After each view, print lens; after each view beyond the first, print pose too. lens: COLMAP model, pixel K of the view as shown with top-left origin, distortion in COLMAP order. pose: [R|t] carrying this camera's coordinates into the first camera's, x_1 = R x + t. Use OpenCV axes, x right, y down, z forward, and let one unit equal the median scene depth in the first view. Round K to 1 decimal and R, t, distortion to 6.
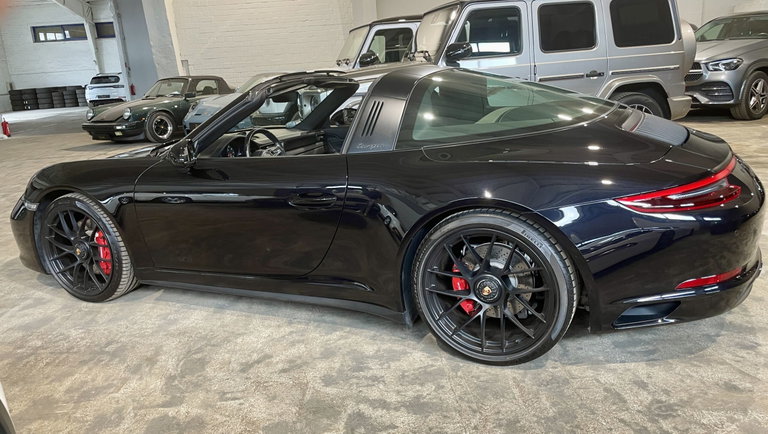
lens RADIAL K [[597.1, 0, 387.5], [0, 597.1, 215.3], [0, 0, 1]] dist [0.024772, -0.009825]
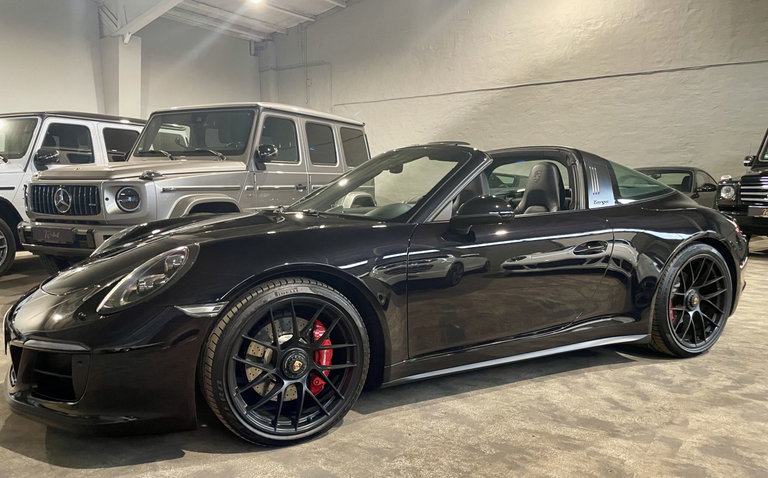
lens RADIAL K [[590.5, 0, 385.5], [0, 590.5, 270.4], [0, 0, 1]] dist [0.047860, -0.057179]
pose [[0.595141, -0.058154, 0.801514, -1.369293], [0.165478, 0.984872, -0.051413, 0.008371], [-0.786400, 0.163231, 0.595761, 0.725519]]
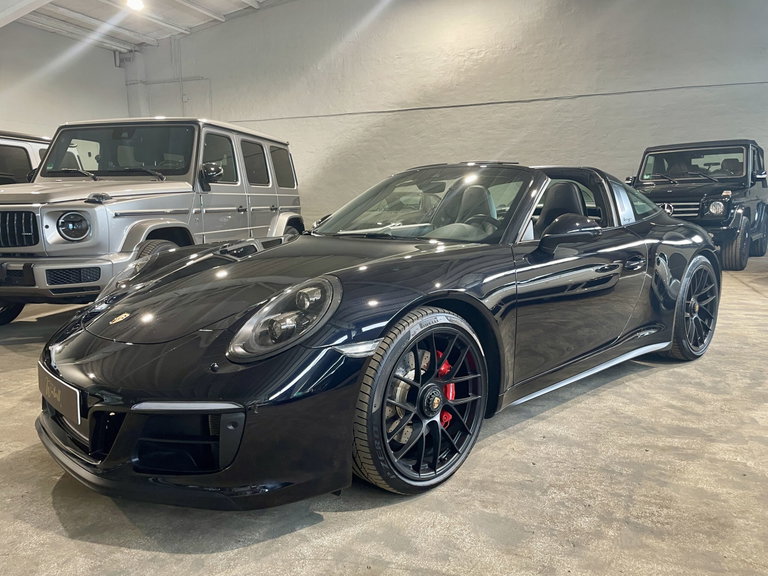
lens RADIAL K [[585.7, 0, 391.2], [0, 585.7, 287.4], [0, 0, 1]] dist [0.055622, -0.072950]
pose [[0.373153, -0.075999, 0.924652, -1.505886], [0.220231, 0.975409, -0.008705, -0.082529], [-0.901252, 0.206885, 0.380714, 1.112408]]
